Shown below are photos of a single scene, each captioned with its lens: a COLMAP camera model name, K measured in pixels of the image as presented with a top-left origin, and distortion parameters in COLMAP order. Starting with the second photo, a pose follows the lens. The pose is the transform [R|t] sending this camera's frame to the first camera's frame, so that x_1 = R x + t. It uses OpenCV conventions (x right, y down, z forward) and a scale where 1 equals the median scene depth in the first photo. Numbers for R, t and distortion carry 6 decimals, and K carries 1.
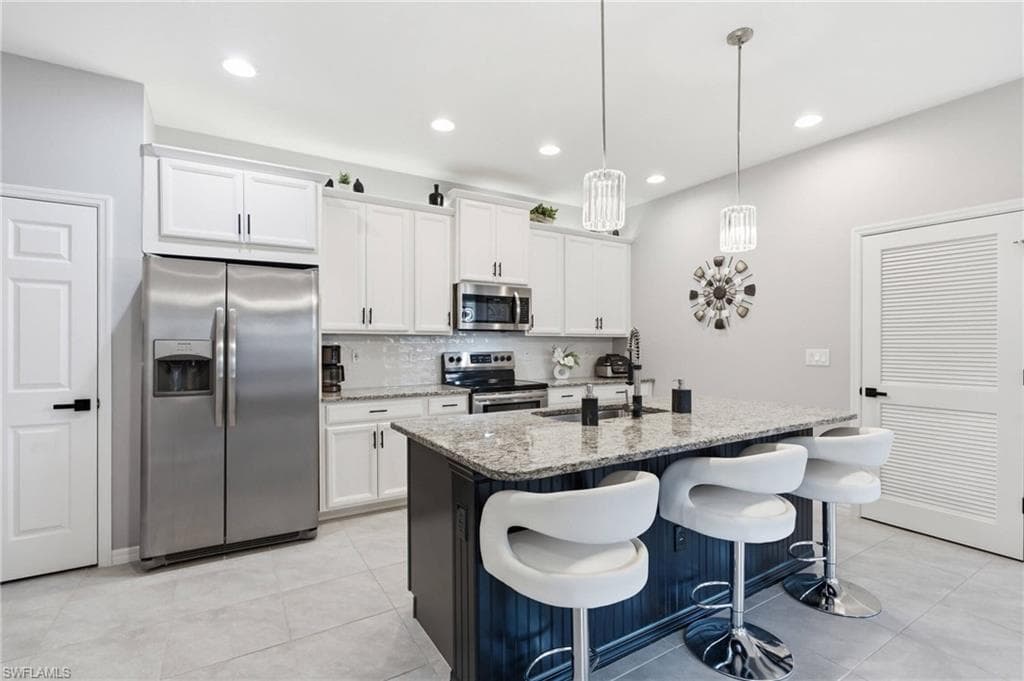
lens RADIAL K [[471.1, 0, 511.1], [0, 471.1, 343.0], [0, 0, 1]] dist [-0.008499, 0.002156]
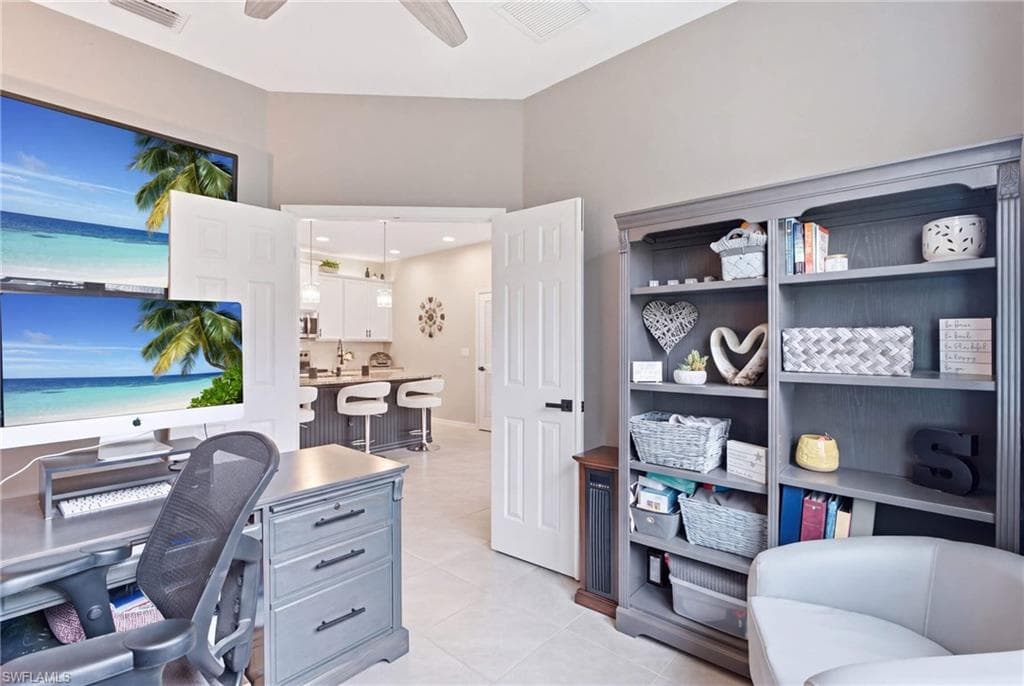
lens RADIAL K [[471.1, 0, 514.9], [0, 471.1, 346.1], [0, 0, 1]] dist [-0.008499, 0.002156]
pose [[0.957734, -0.002404, 0.287646, 0.234057], [0.002552, 0.999997, -0.000138, 0.004104], [-0.287645, 0.000866, 0.957737, -0.814136]]
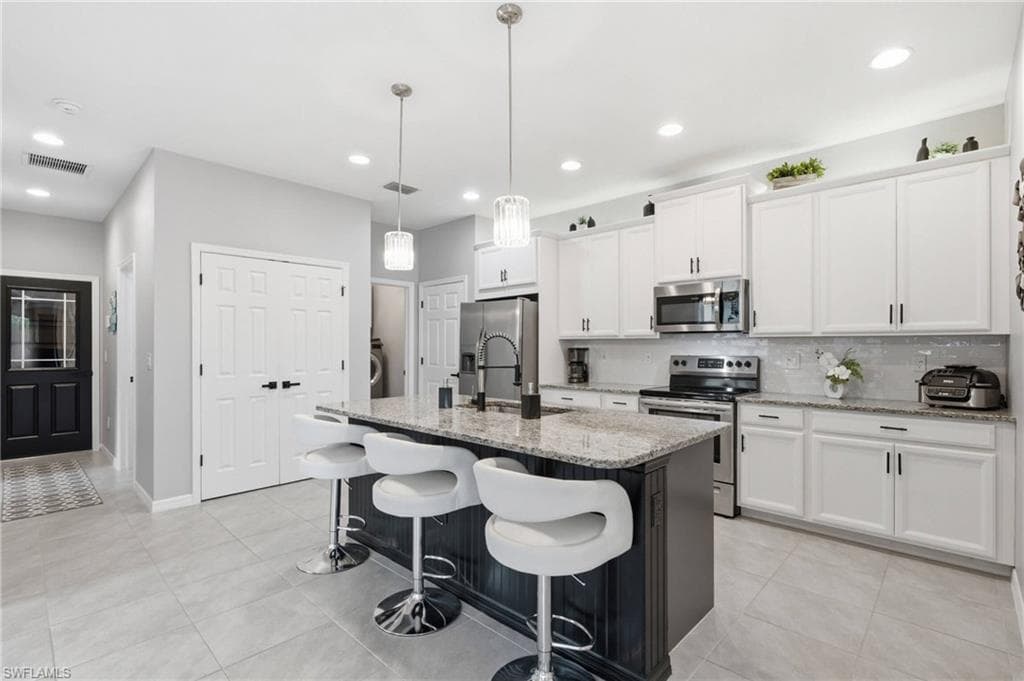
lens RADIAL K [[471.1, 0, 515.6], [0, 471.1, 342.9], [0, 0, 1]] dist [-0.008499, 0.002156]
pose [[0.260404, -0.007195, -0.965473, 0.746239], [0.001741, 0.999974, -0.006983, -0.000096], [0.965498, 0.000137, 0.260410, 0.417112]]
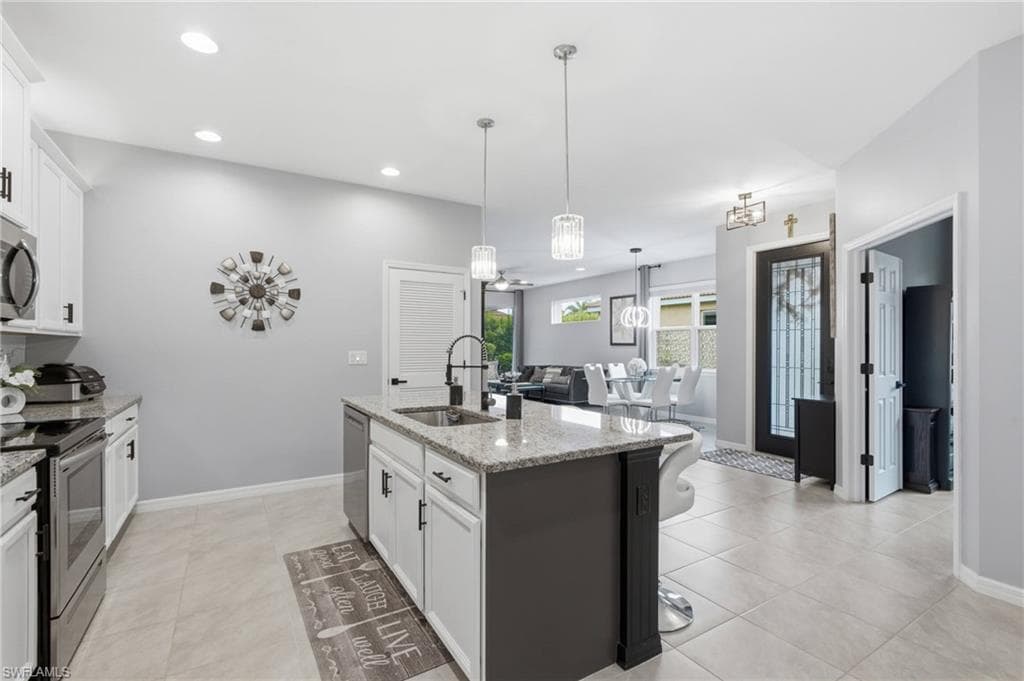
lens RADIAL K [[471.1, 0, 513.8], [0, 471.1, 342.8], [0, 0, 1]] dist [-0.008499, 0.002156]
pose [[-0.007389, 0.004989, 0.999960, -0.482609], [-0.001655, 0.999986, -0.005001, -0.002444], [-0.999971, -0.001692, -0.007381, 0.504969]]
